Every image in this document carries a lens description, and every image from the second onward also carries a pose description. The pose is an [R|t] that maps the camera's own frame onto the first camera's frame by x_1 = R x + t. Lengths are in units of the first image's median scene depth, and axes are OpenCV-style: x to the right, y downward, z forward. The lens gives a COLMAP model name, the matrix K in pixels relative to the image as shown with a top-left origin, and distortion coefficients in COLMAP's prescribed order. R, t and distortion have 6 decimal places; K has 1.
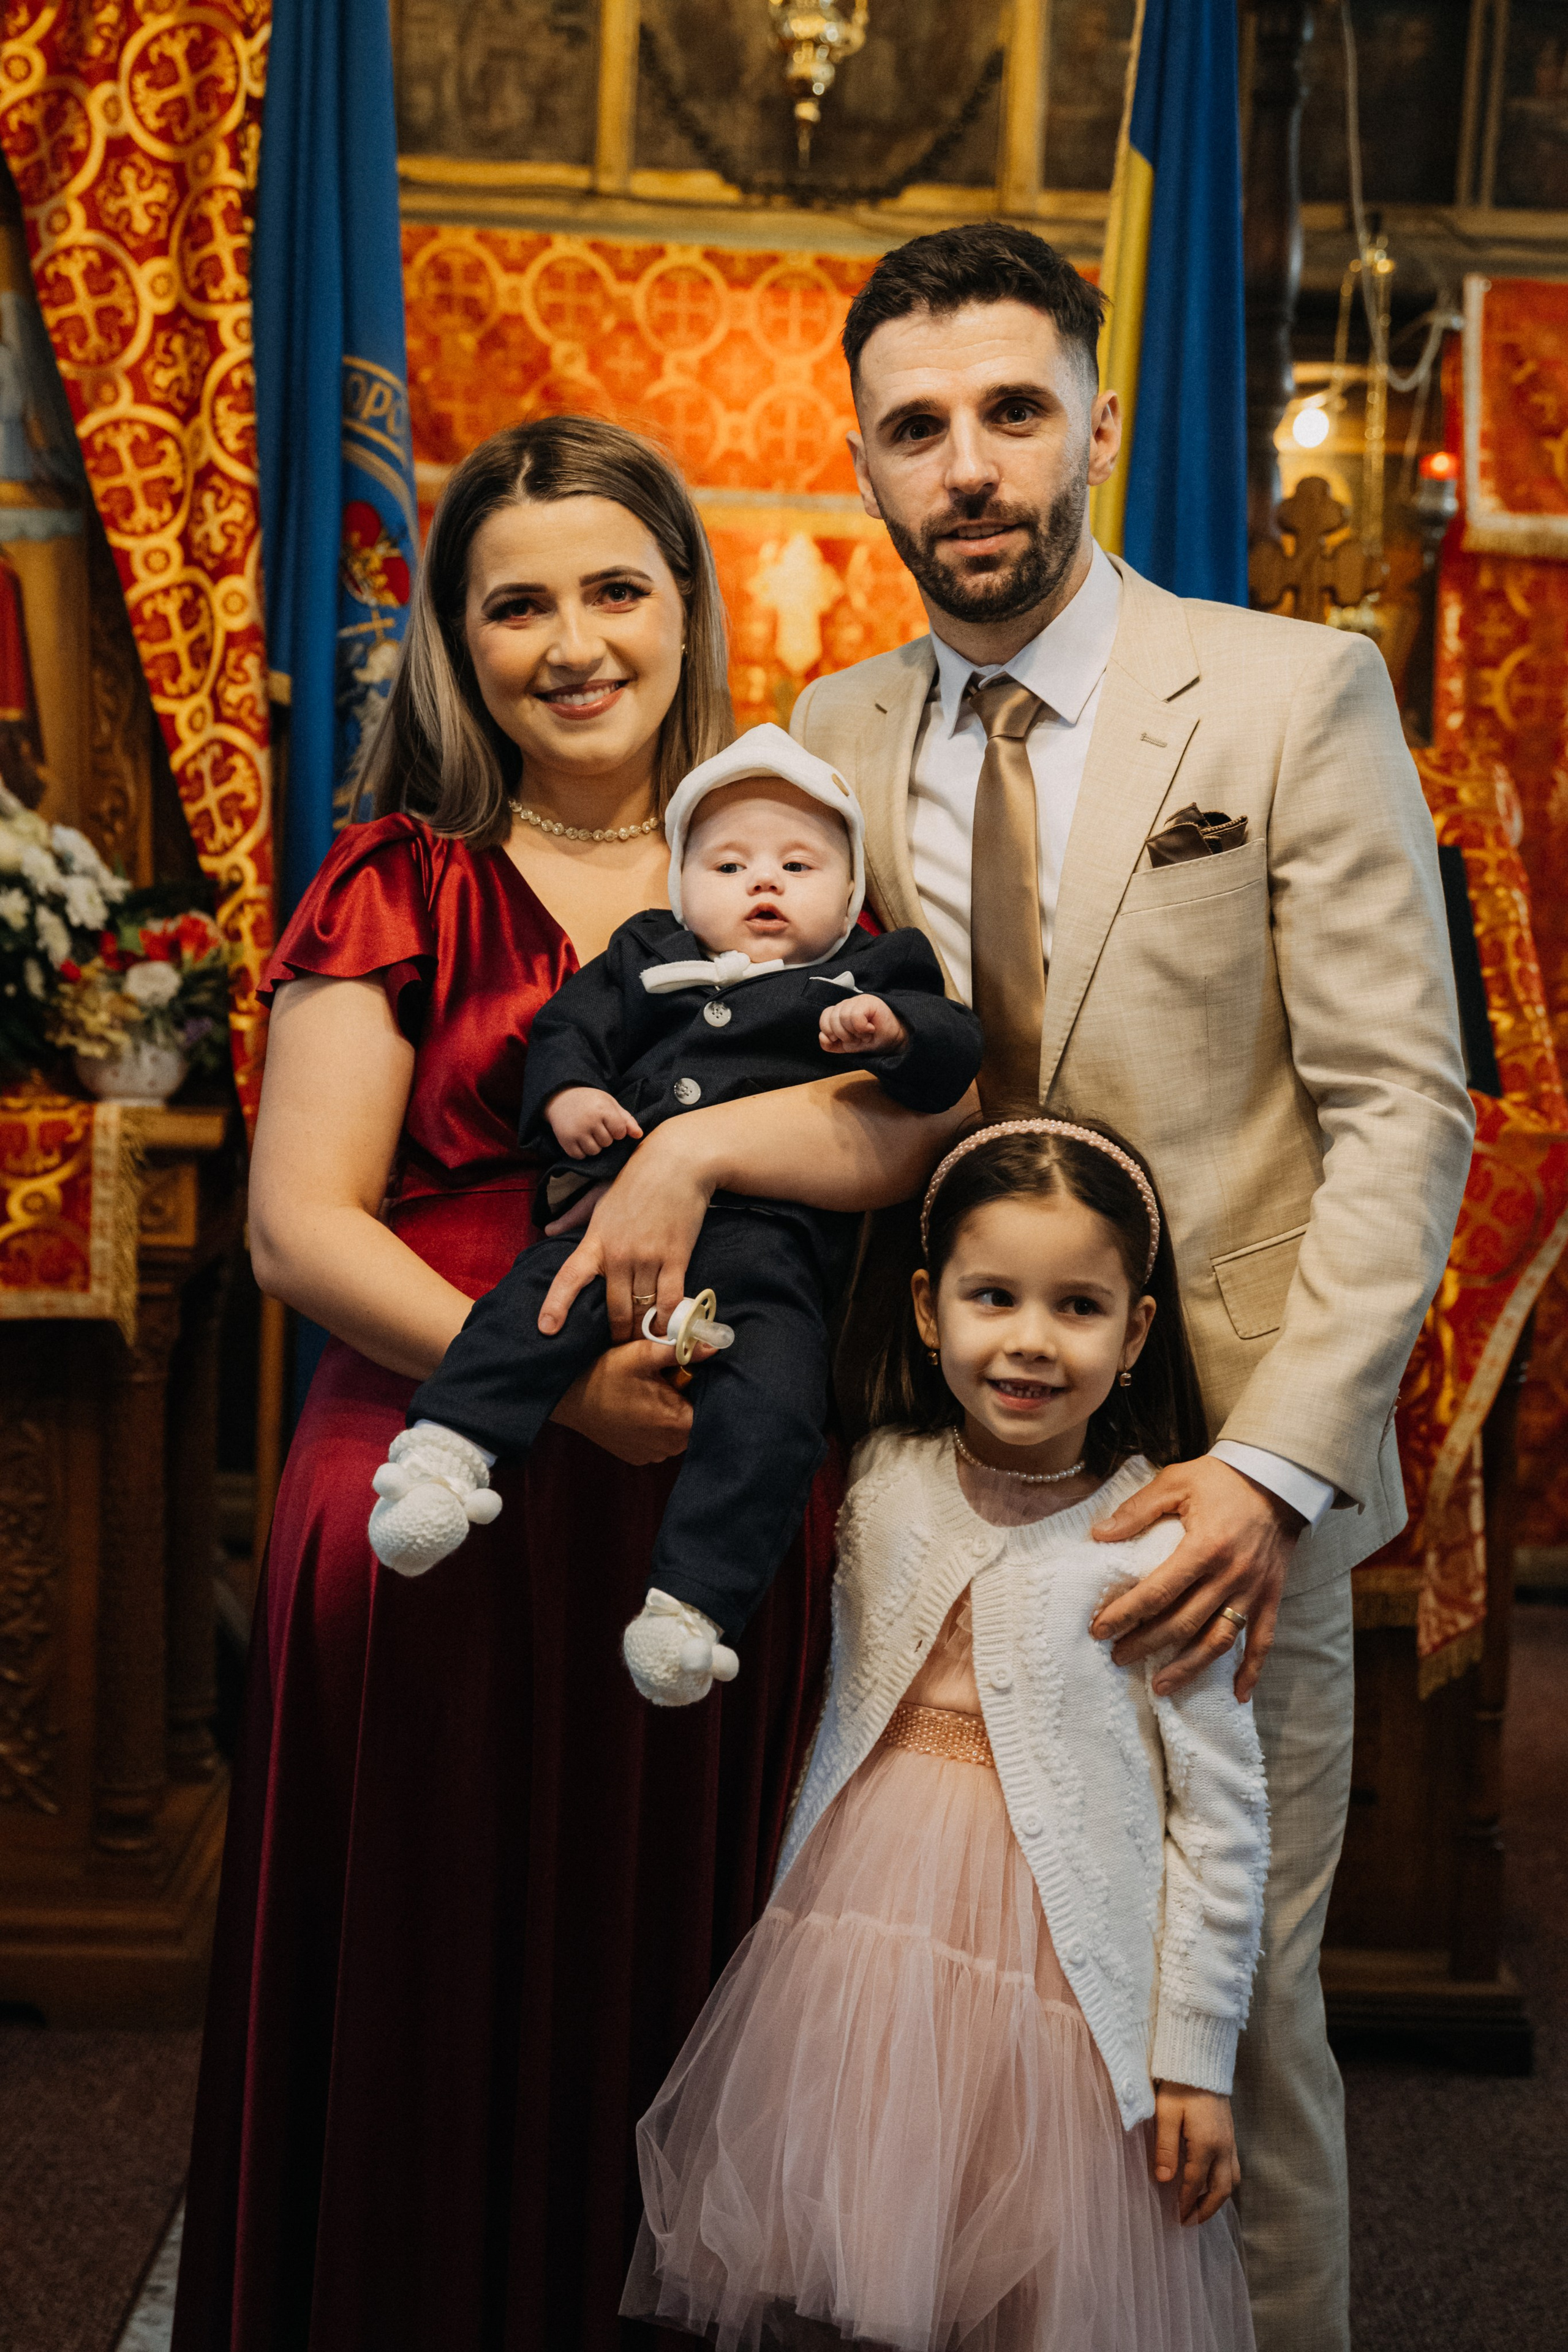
lens RADIAL K [[3398.4, 0, 765.9], [0, 3398.4, 1193.3], [0, 0, 1]] dist [0.121897, 0.000000]
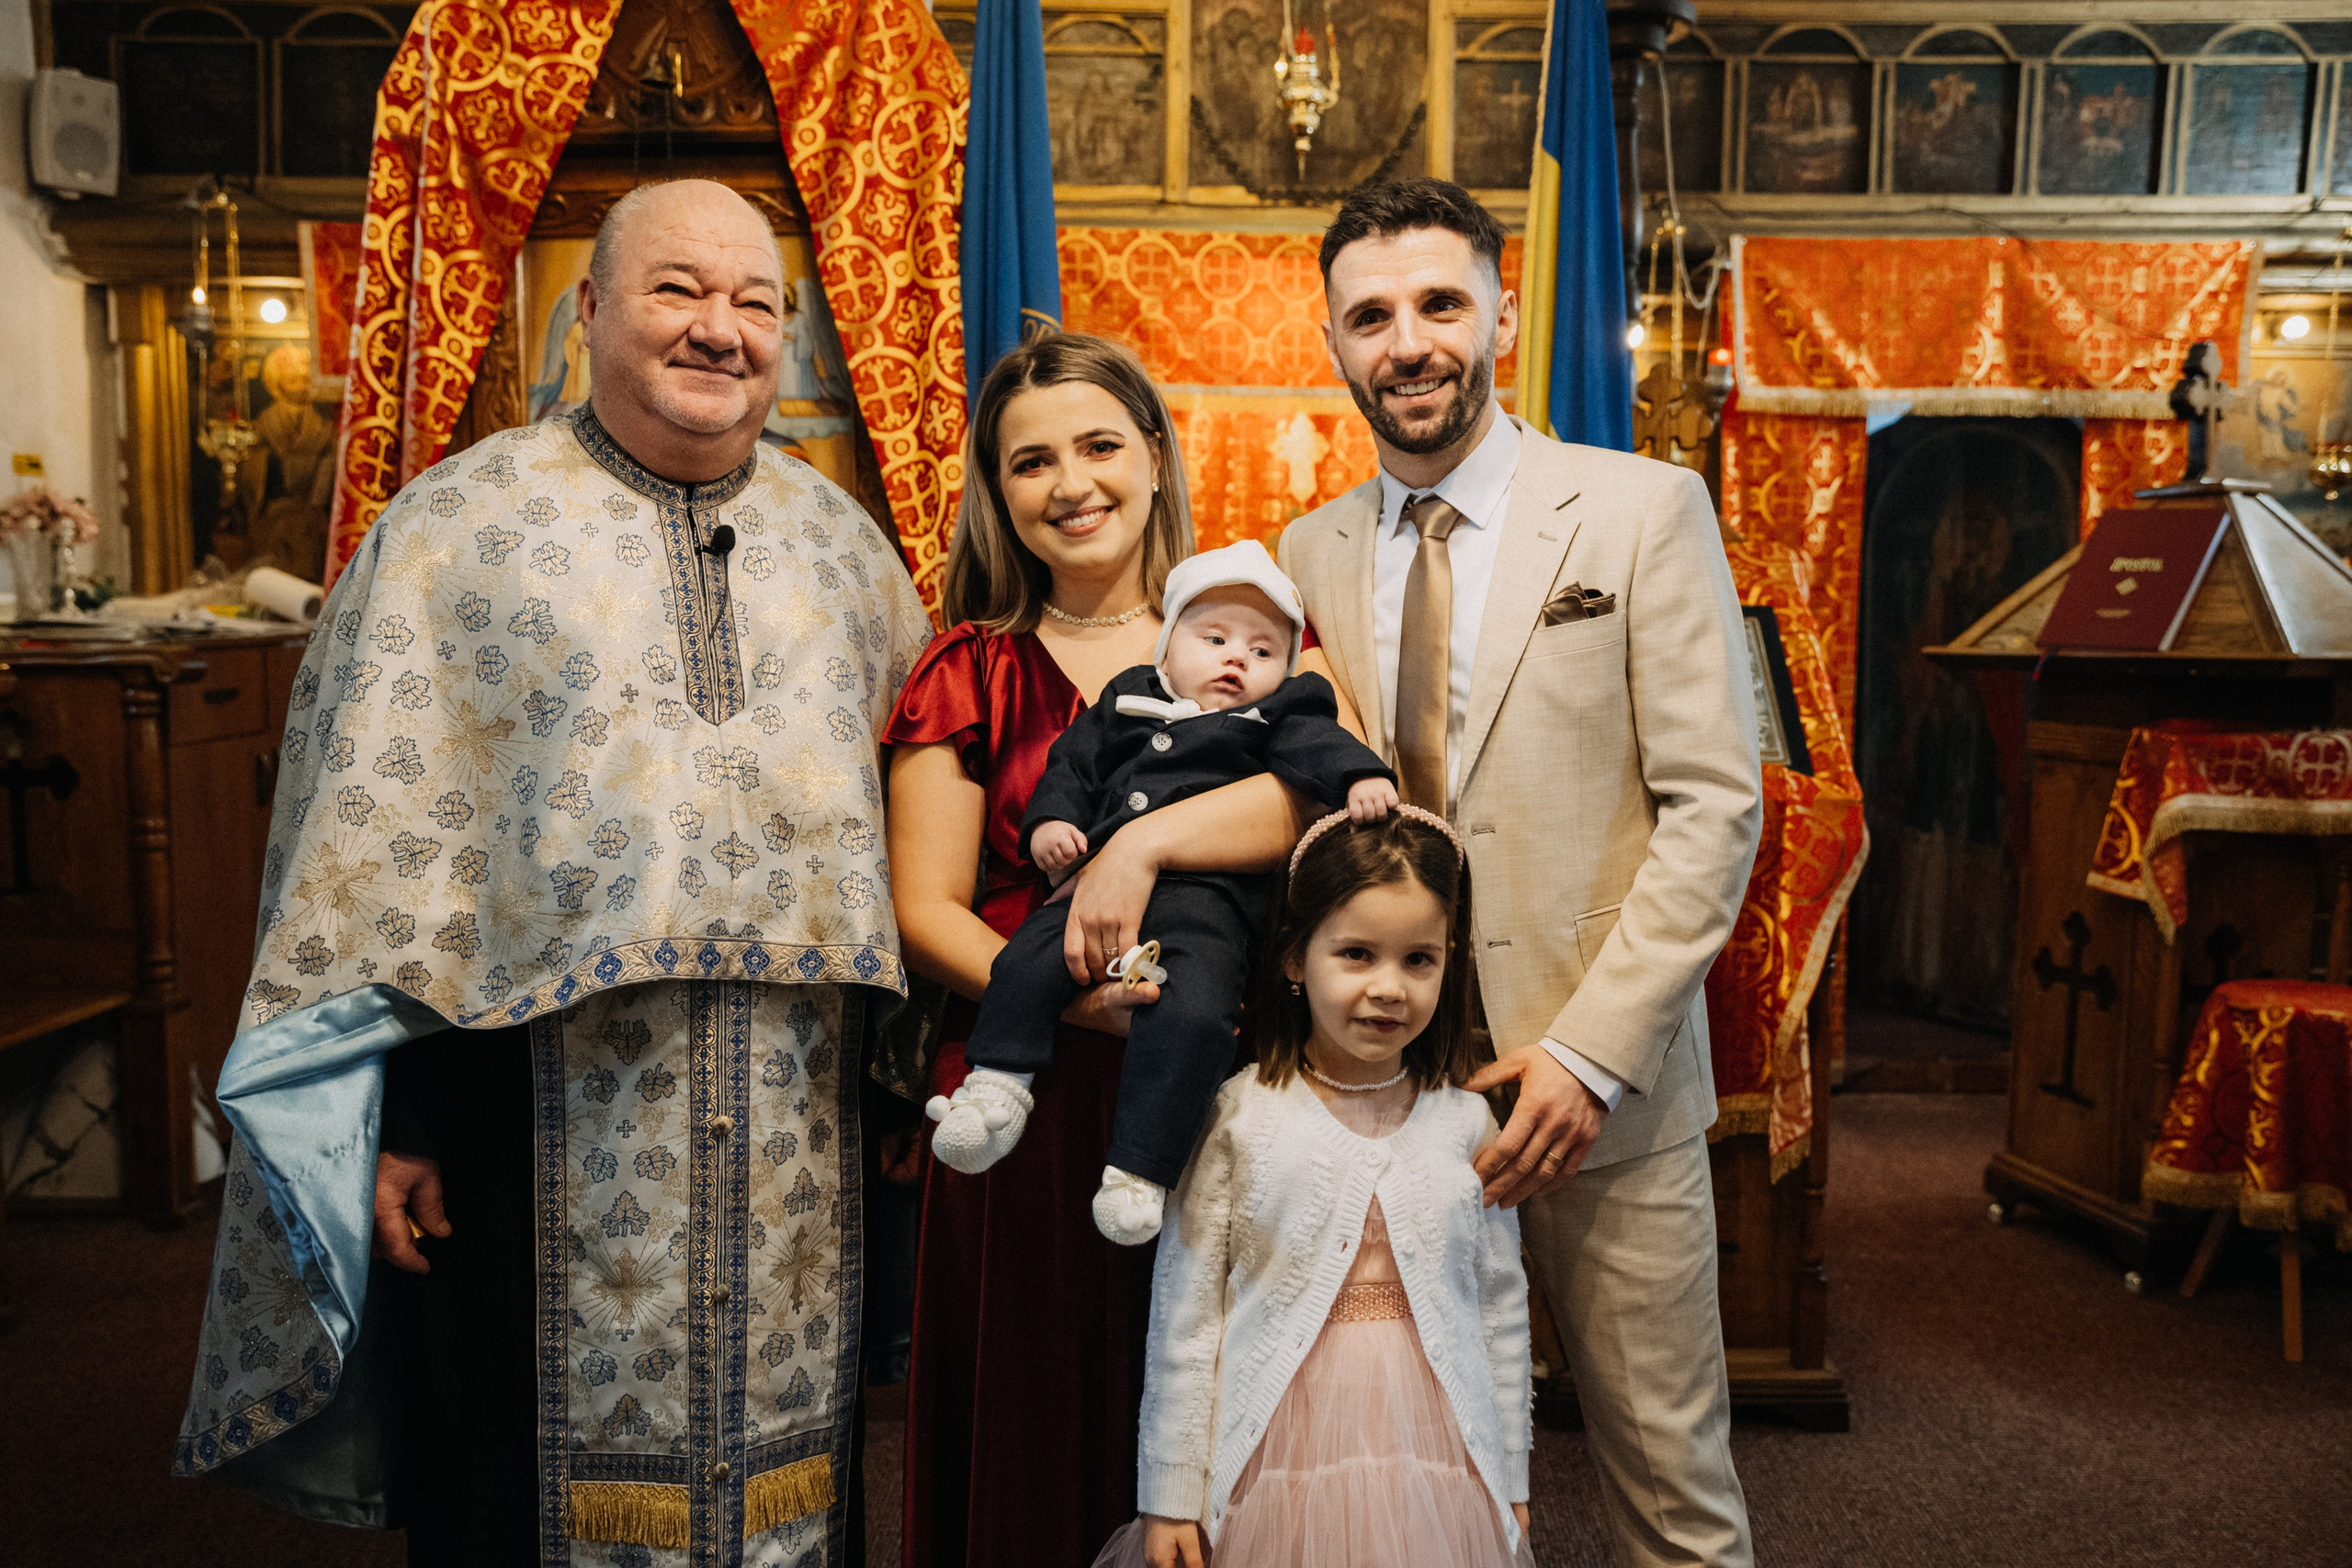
lens RADIAL K [[2113.8, 0, 1164.1], [0, 2113.8, 789.8], [0, 0, 1]] dist [-0.031221, 0.045195]
pose [[0.998711, -0.029185, -0.041540, -0.027134], [0.028515, 0.999455, -0.016635, -0.014381], [0.042003, 0.015429, 0.998998, 0.074925]]
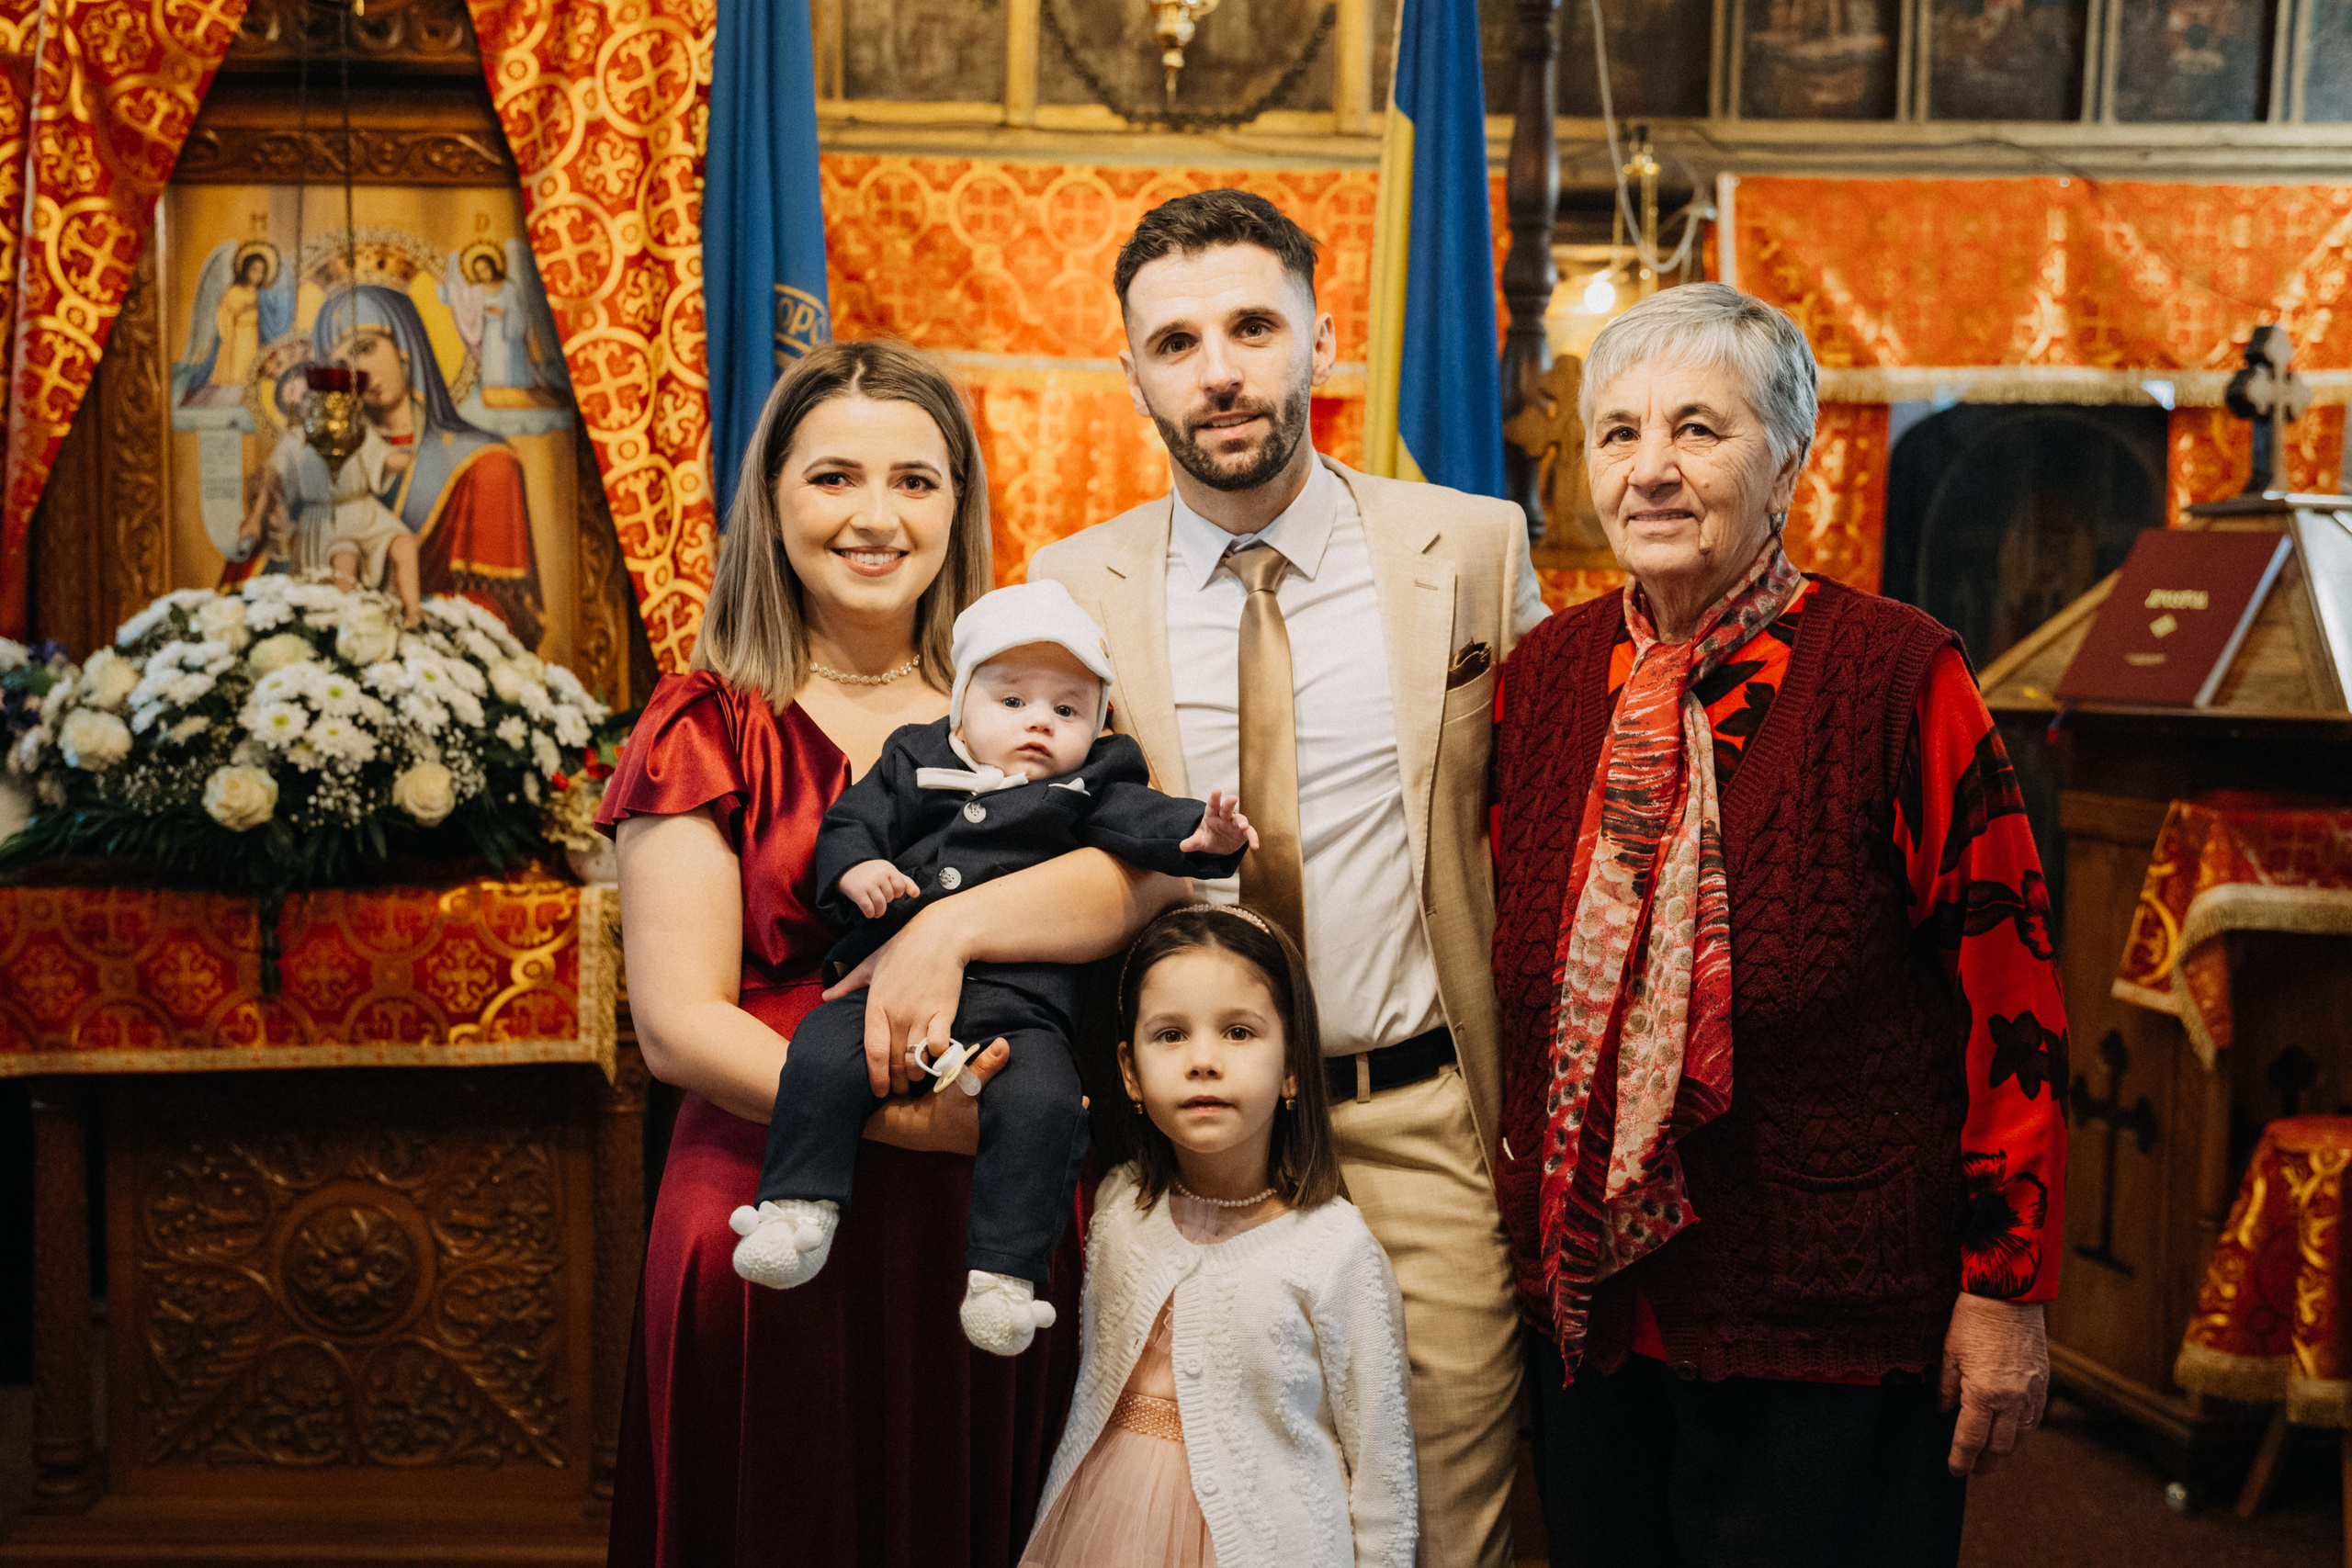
lens RADIAL K [[2910.4, 0, 1169.0], [0, 2910.4, 780.0], [0, 0, 1]] dist [0.062789, 0.000000]
pose [[0.999516, -0.021608, -0.022382, 0.039505], [0.020596, 0.998797, -0.044495, -0.013439], [0.023316, 0.044013, 0.998759, -0.049712]]
